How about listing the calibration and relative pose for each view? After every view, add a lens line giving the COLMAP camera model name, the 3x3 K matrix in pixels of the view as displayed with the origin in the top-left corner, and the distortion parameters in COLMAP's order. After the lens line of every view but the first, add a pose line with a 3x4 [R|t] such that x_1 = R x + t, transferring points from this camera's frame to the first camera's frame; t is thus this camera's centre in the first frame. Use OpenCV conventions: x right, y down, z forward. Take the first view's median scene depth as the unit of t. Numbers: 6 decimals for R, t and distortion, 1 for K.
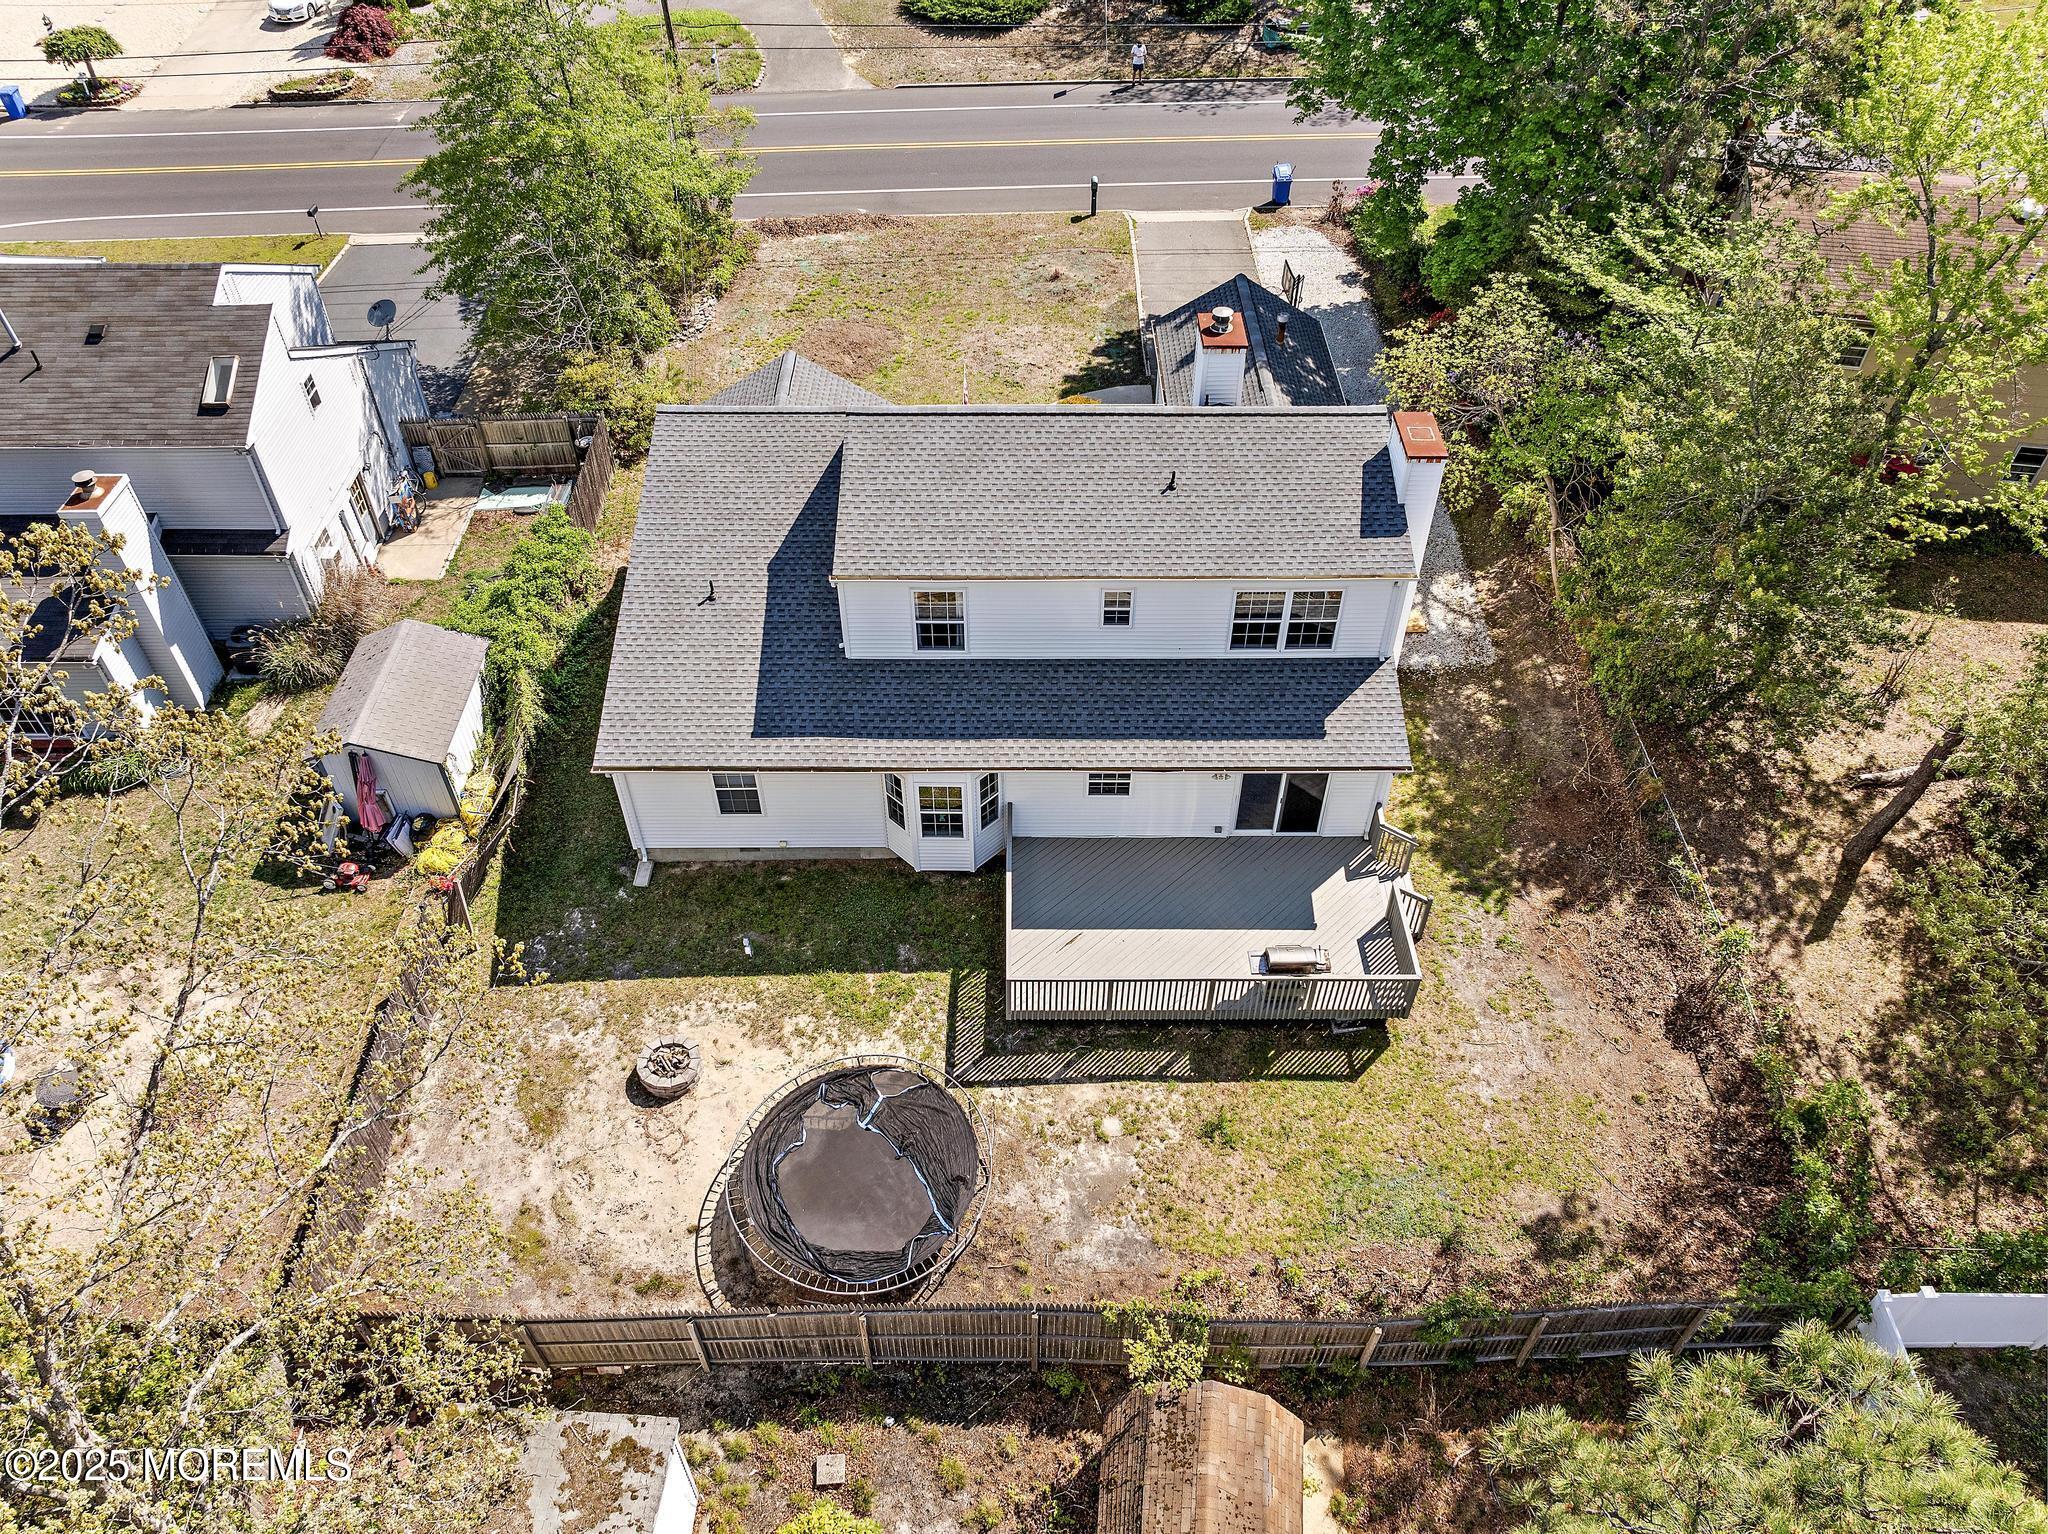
lens RADIAL K [[1444.0, 0, 1012.1], [0, 1444.0, 771.7], [0, 0, 1]] dist [-0.044228, 0.006242]
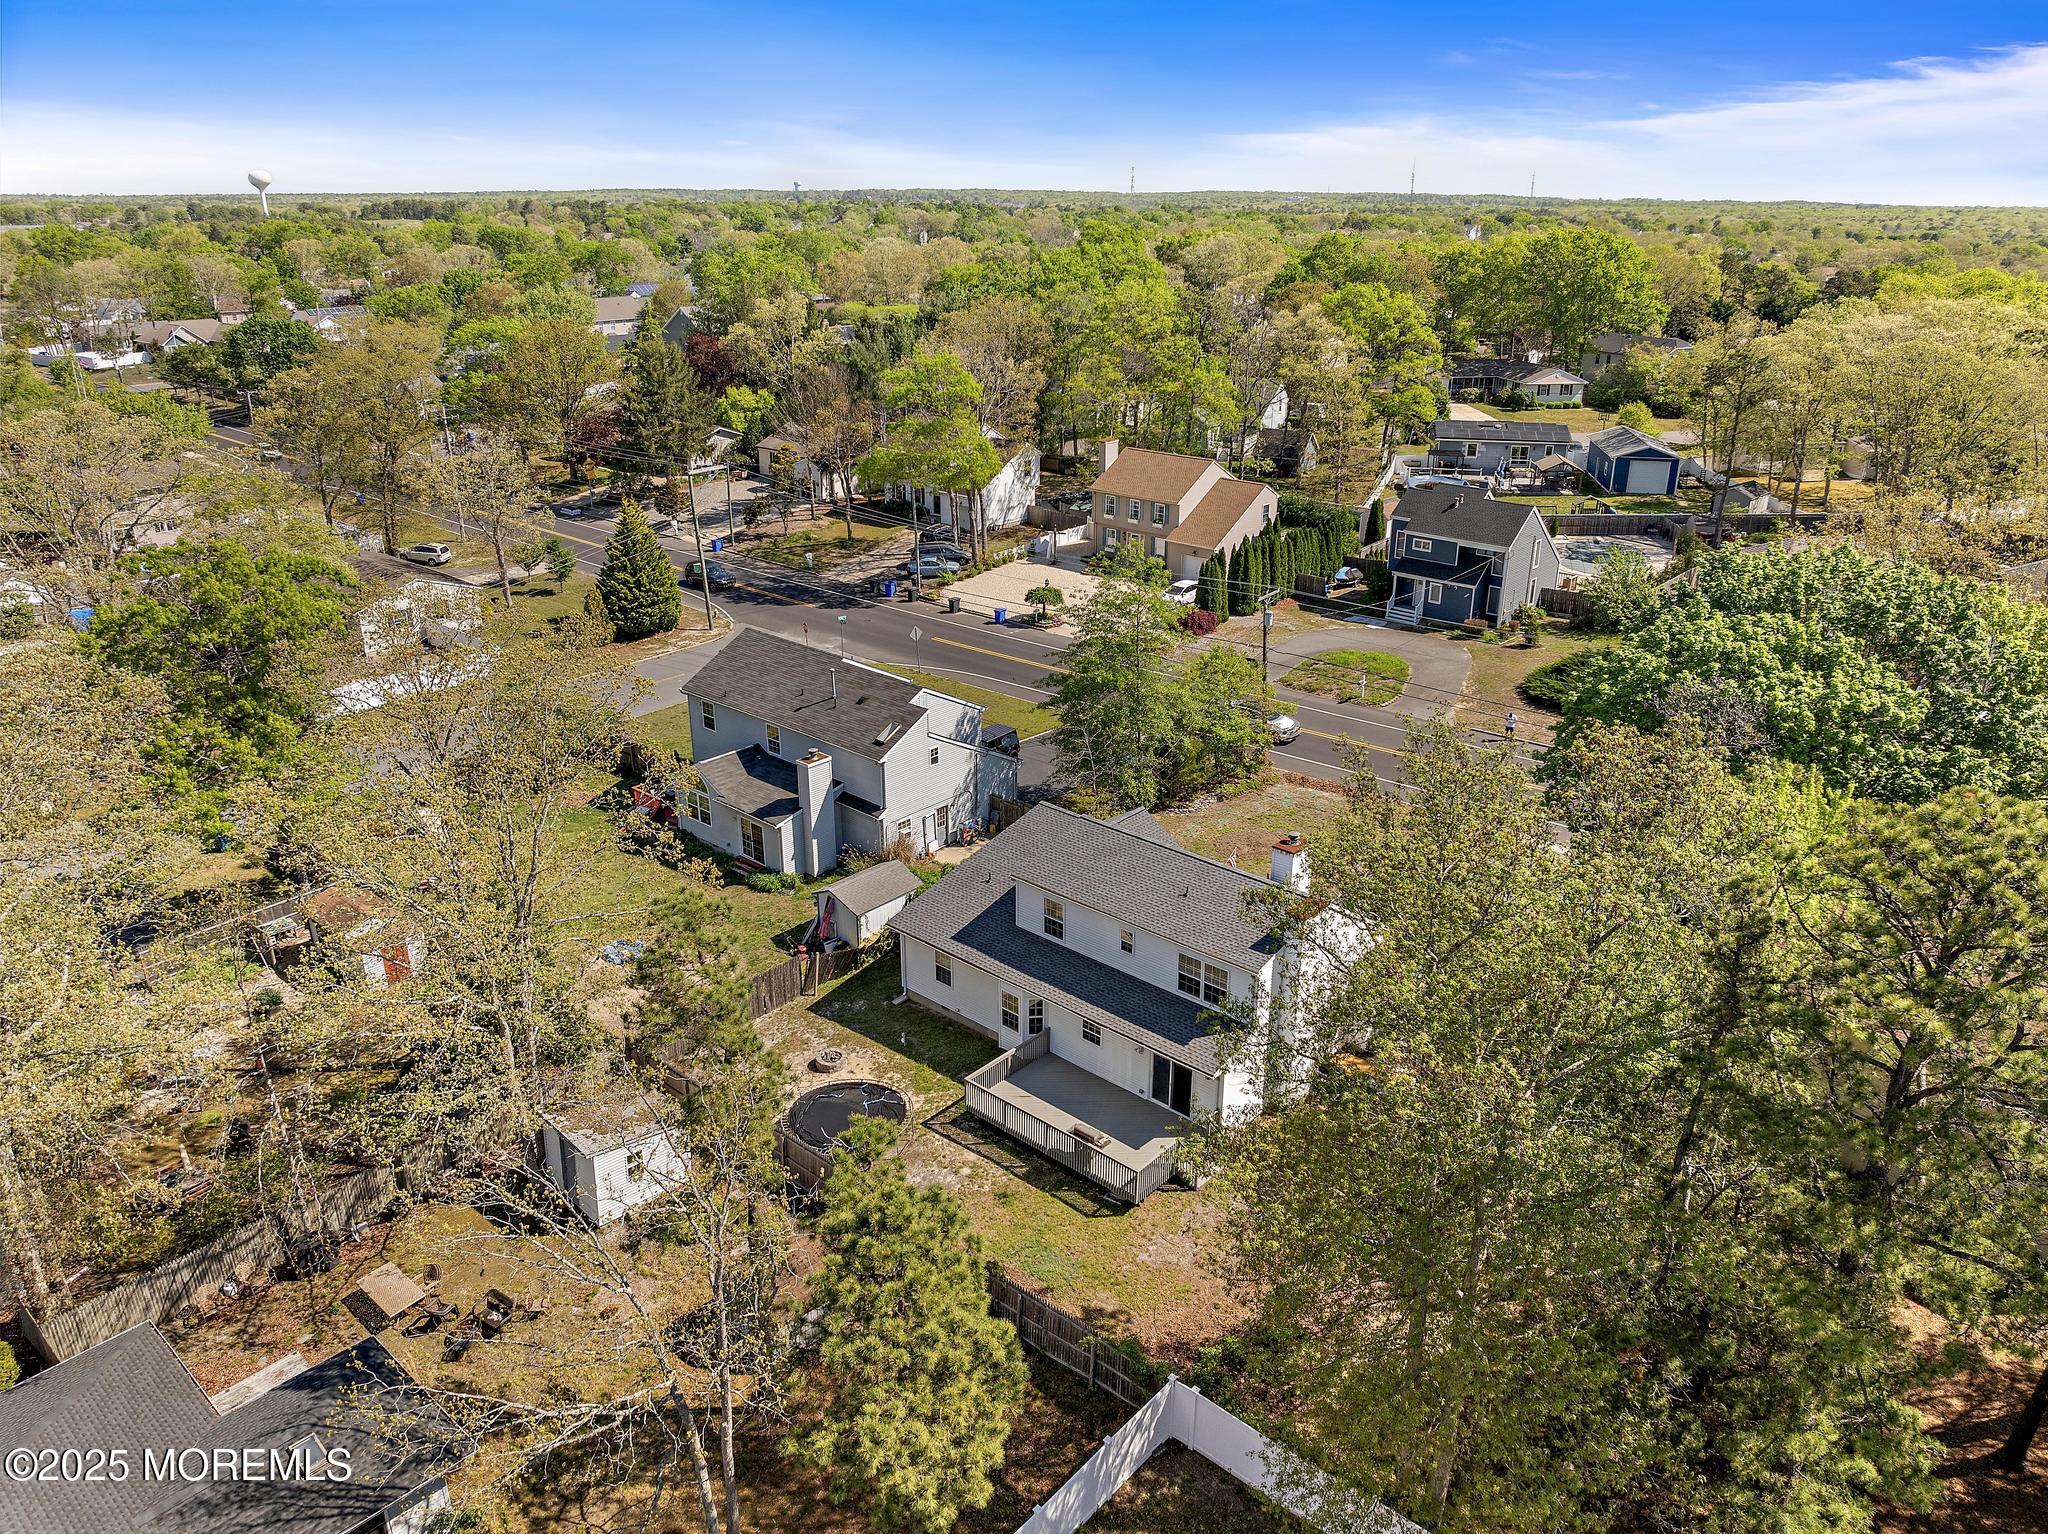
lens RADIAL K [[1444.0, 0, 1031.6], [0, 1444.0, 772.5], [0, 0, 1]] dist [-0.044228, 0.006242]
pose [[0.738914, 0.248149, -0.626441, 1.019773], [-0.476362, 0.849916, -0.225216, 0.165080], [0.476534, 0.464828, 0.746224, -0.496391]]
